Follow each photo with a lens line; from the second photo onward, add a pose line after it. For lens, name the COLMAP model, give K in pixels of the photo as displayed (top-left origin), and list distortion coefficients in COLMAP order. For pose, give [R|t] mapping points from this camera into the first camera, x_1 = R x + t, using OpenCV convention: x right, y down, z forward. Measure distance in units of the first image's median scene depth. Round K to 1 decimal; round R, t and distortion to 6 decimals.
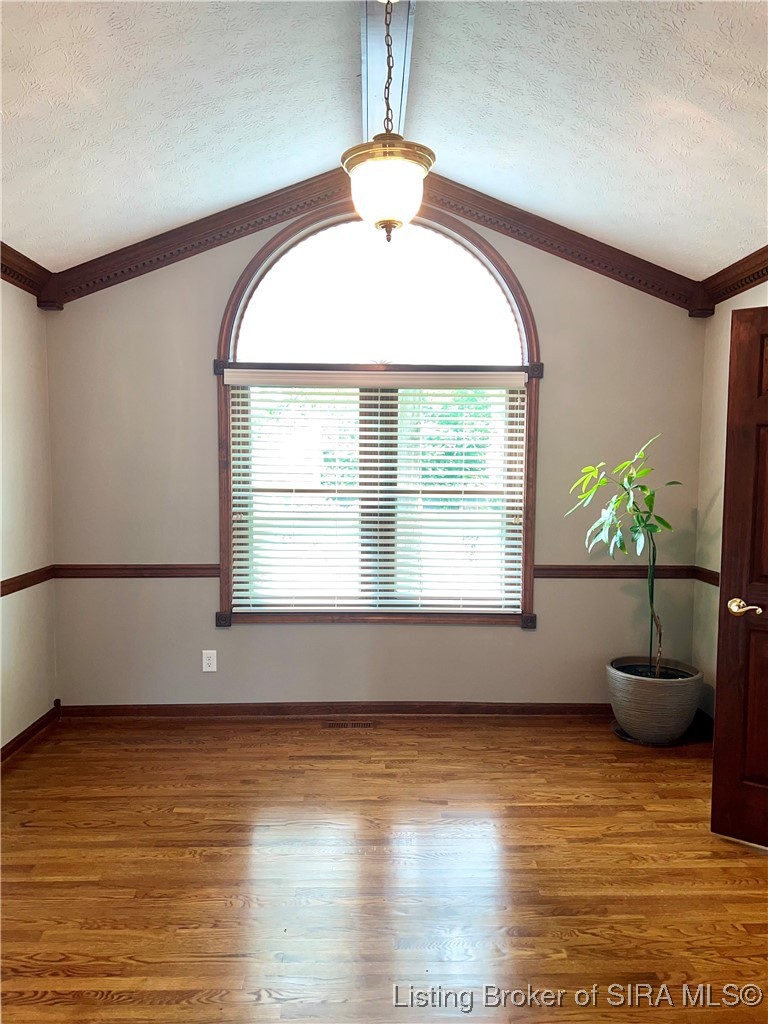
lens RADIAL K [[775.9, 0, 387.4], [0, 775.9, 502.8], [0, 0, 1]] dist [0.047412, -0.010888]
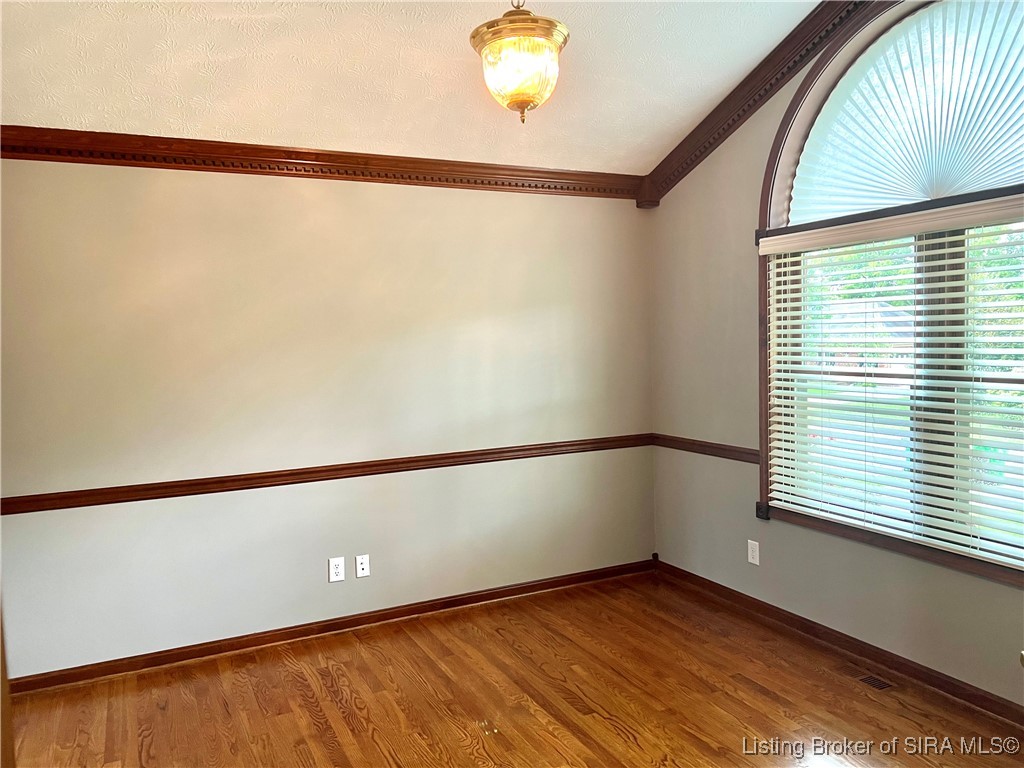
lens RADIAL K [[775.9, 0, 511.8], [0, 775.9, 384.1], [0, 0, 1]] dist [0.047412, -0.010888]
pose [[0.410072, 0.036961, -0.911304, 0.508129], [-0.008152, 0.999287, 0.036862, -0.032547], [0.912017, -0.007687, 0.410081, 0.354668]]
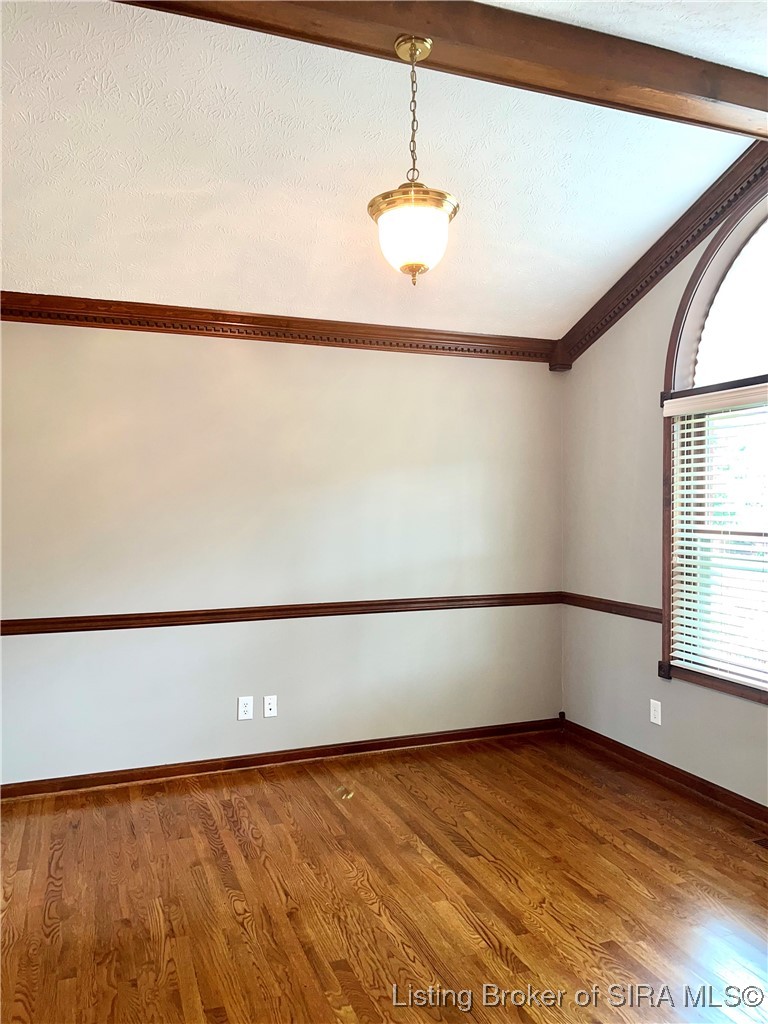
lens RADIAL K [[775.9, 0, 388.6], [0, 775.9, 514.5], [0, 0, 1]] dist [0.047412, -0.010888]
pose [[0.334296, 0.003069, -0.942463, 0.557790], [-0.036186, 0.999299, -0.009581, -0.014473], [0.941773, 0.037307, 0.334173, 0.378196]]
